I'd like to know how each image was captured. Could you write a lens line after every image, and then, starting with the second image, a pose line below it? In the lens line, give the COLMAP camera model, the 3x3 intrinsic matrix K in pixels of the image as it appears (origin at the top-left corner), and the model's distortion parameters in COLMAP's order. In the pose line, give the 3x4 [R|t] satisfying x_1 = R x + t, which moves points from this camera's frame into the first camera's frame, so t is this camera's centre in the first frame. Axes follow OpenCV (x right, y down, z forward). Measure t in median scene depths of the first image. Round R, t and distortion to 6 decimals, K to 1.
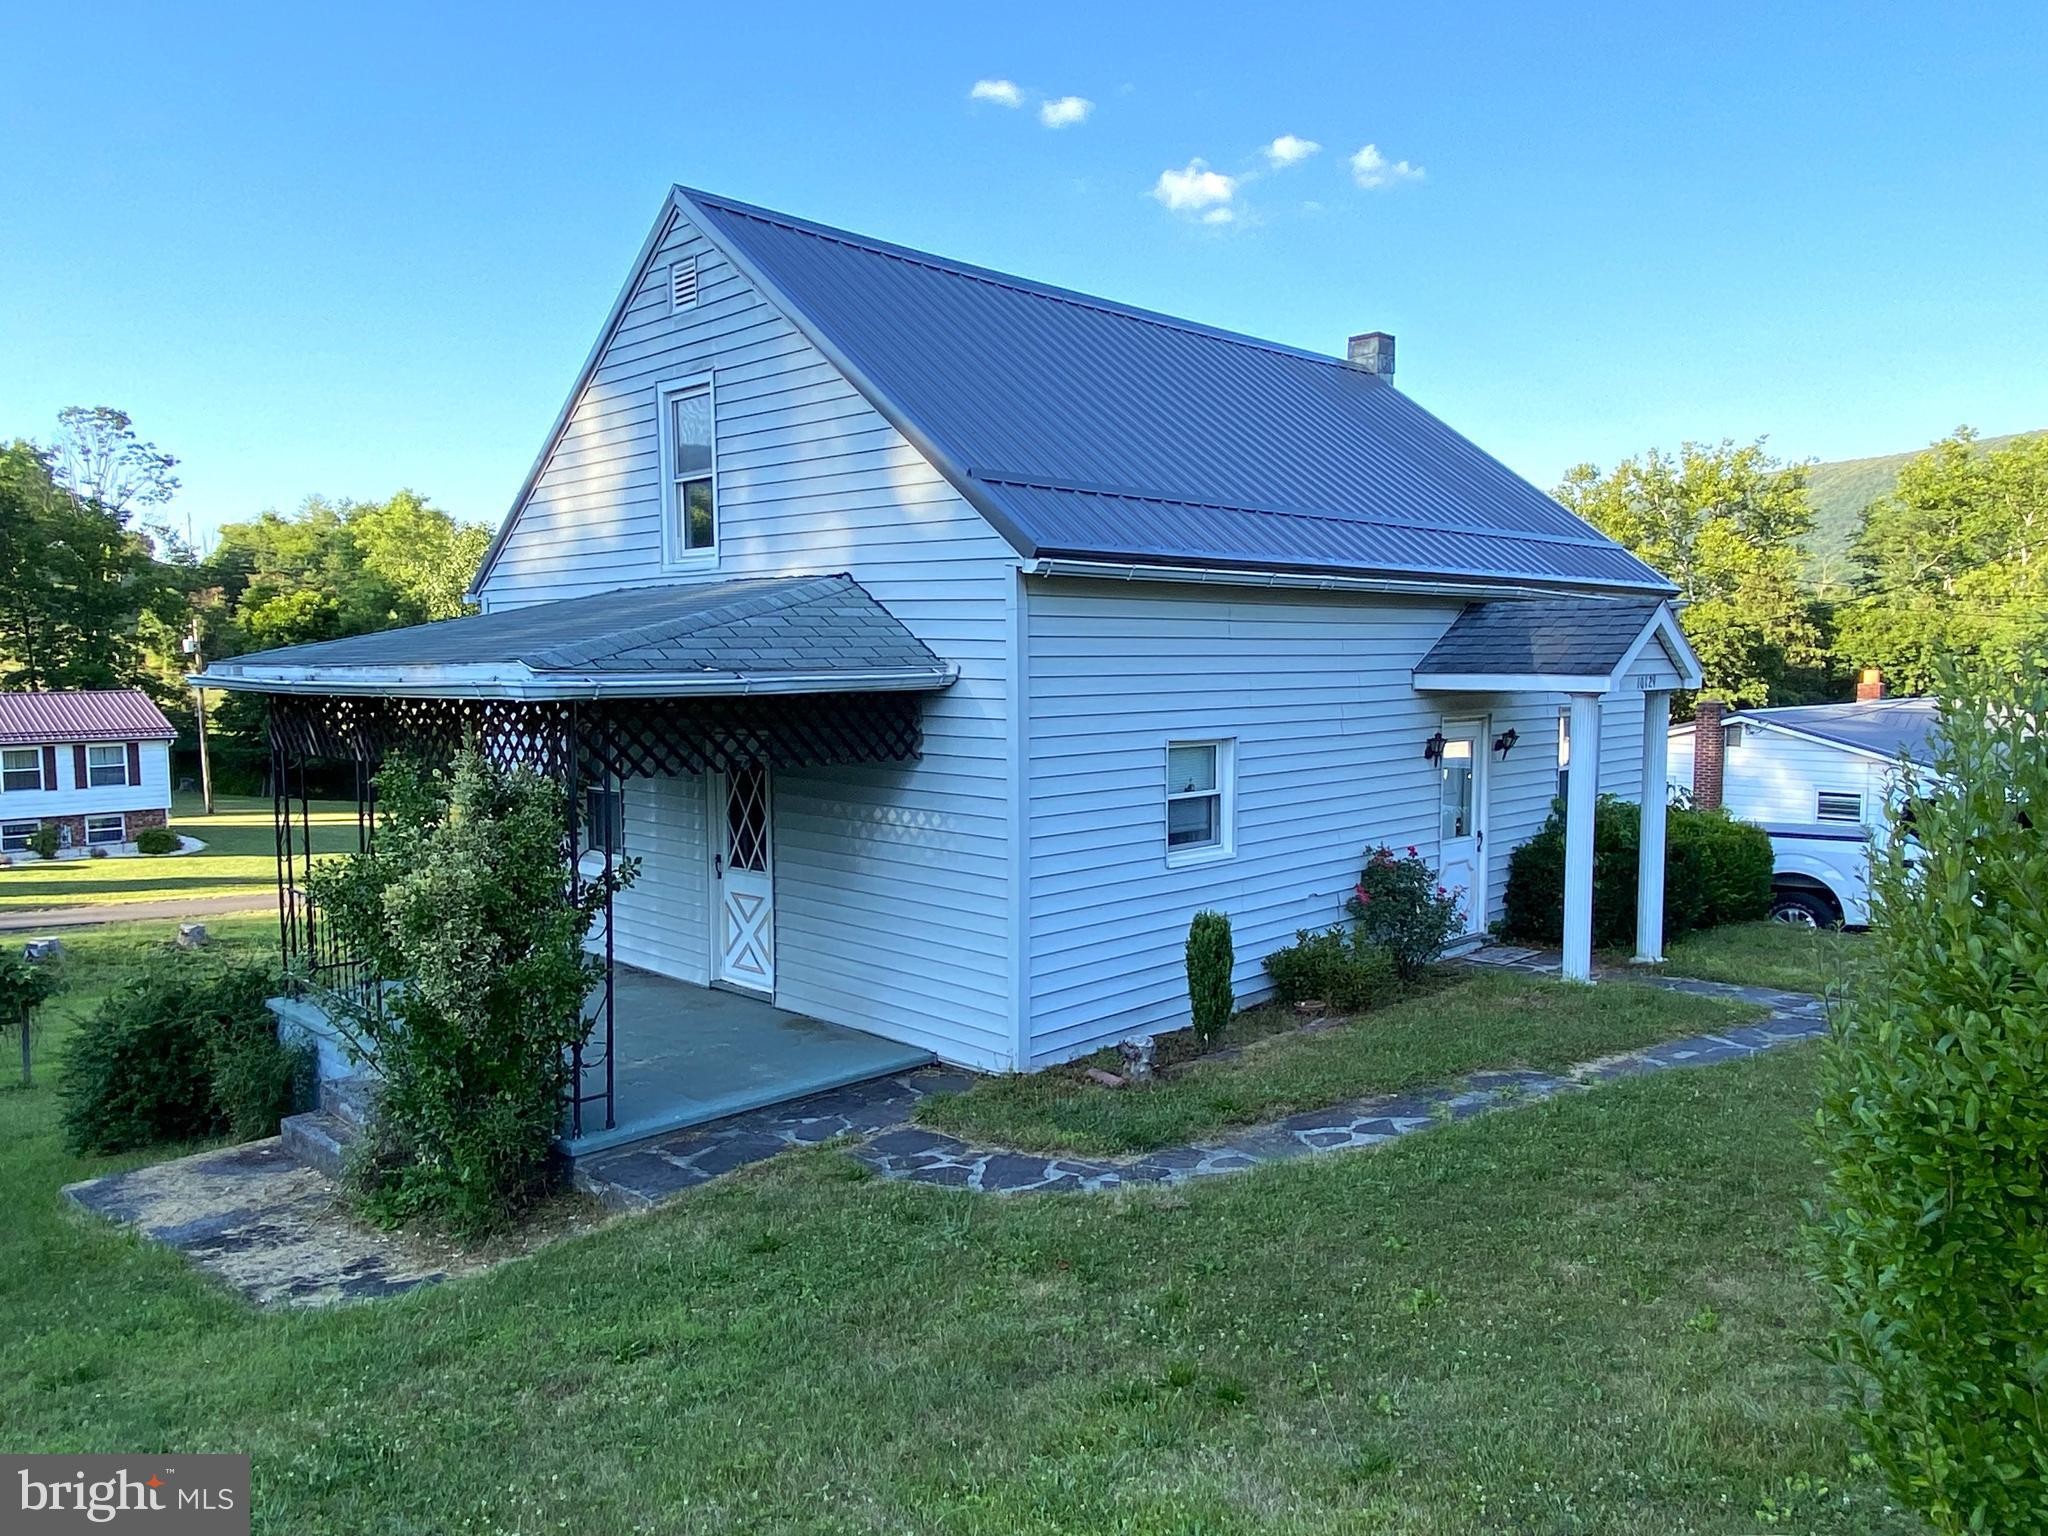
lens RADIAL K [[1428.3, 0, 1024.9], [0, 1428.3, 776.8], [0, 0, 1]] dist [-0.005756, -0.004165]
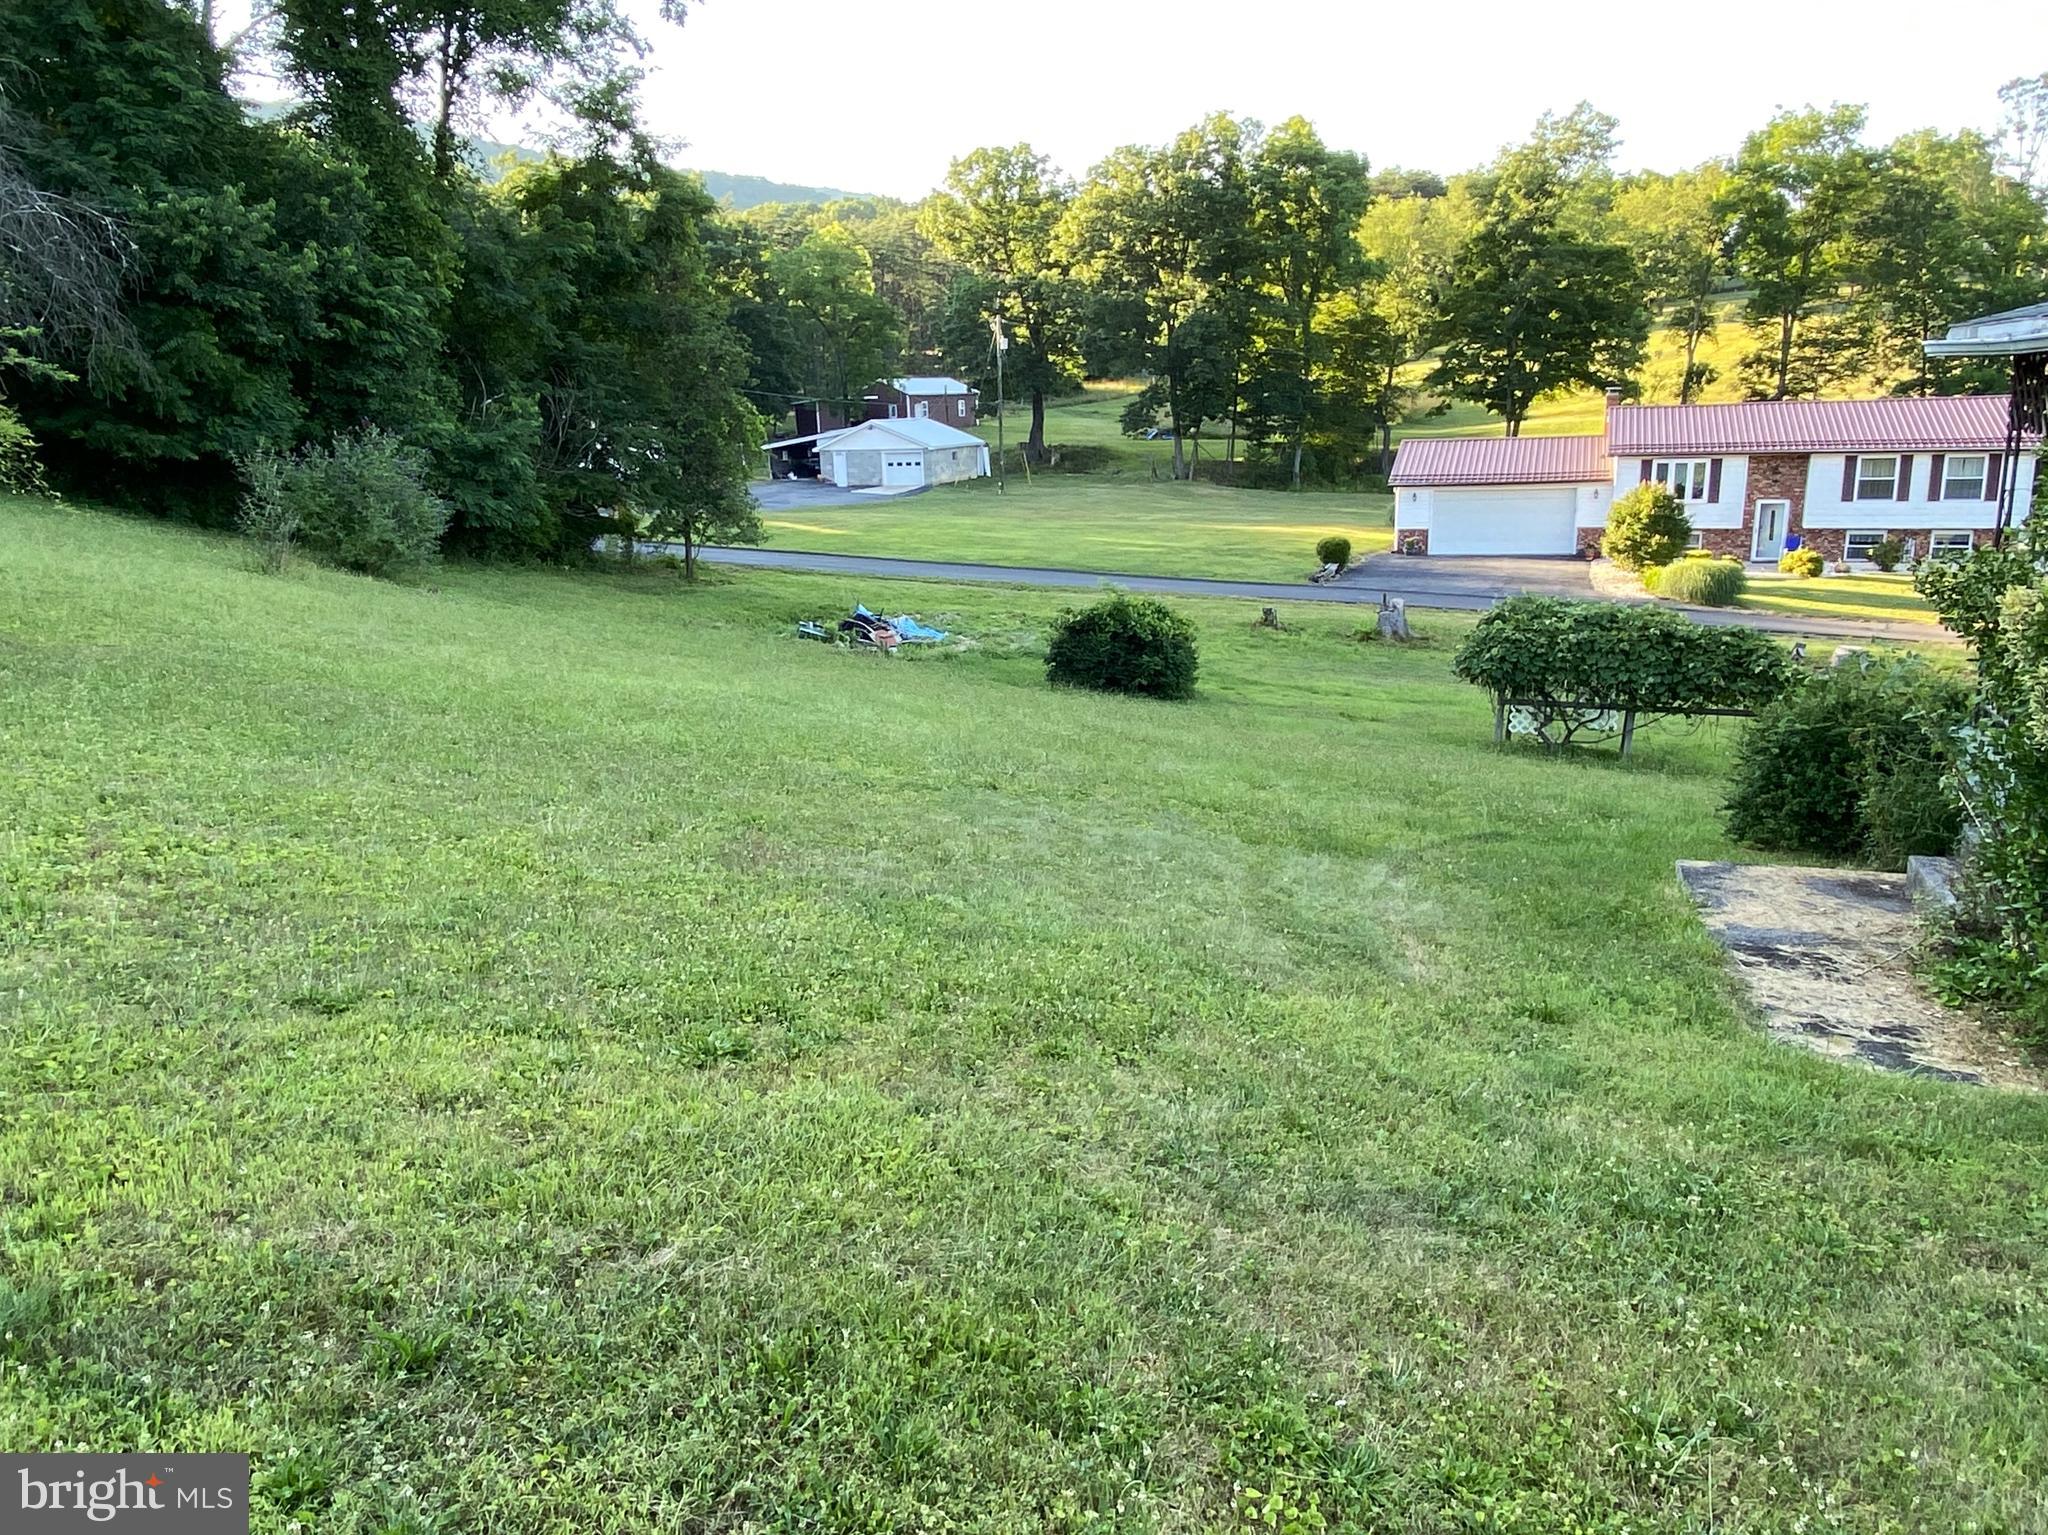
lens RADIAL K [[1467.6, 0, 1054.0], [0, 1467.6, 770.1], [0, 0, 1]] dist [0.107435, -0.128924]
pose [[0.419539, 0.211851, -0.882670, 0.068090], [-0.053812, 0.976479, 0.208790, 0.025487], [0.906141, -0.040098, 0.421071, 0.144757]]
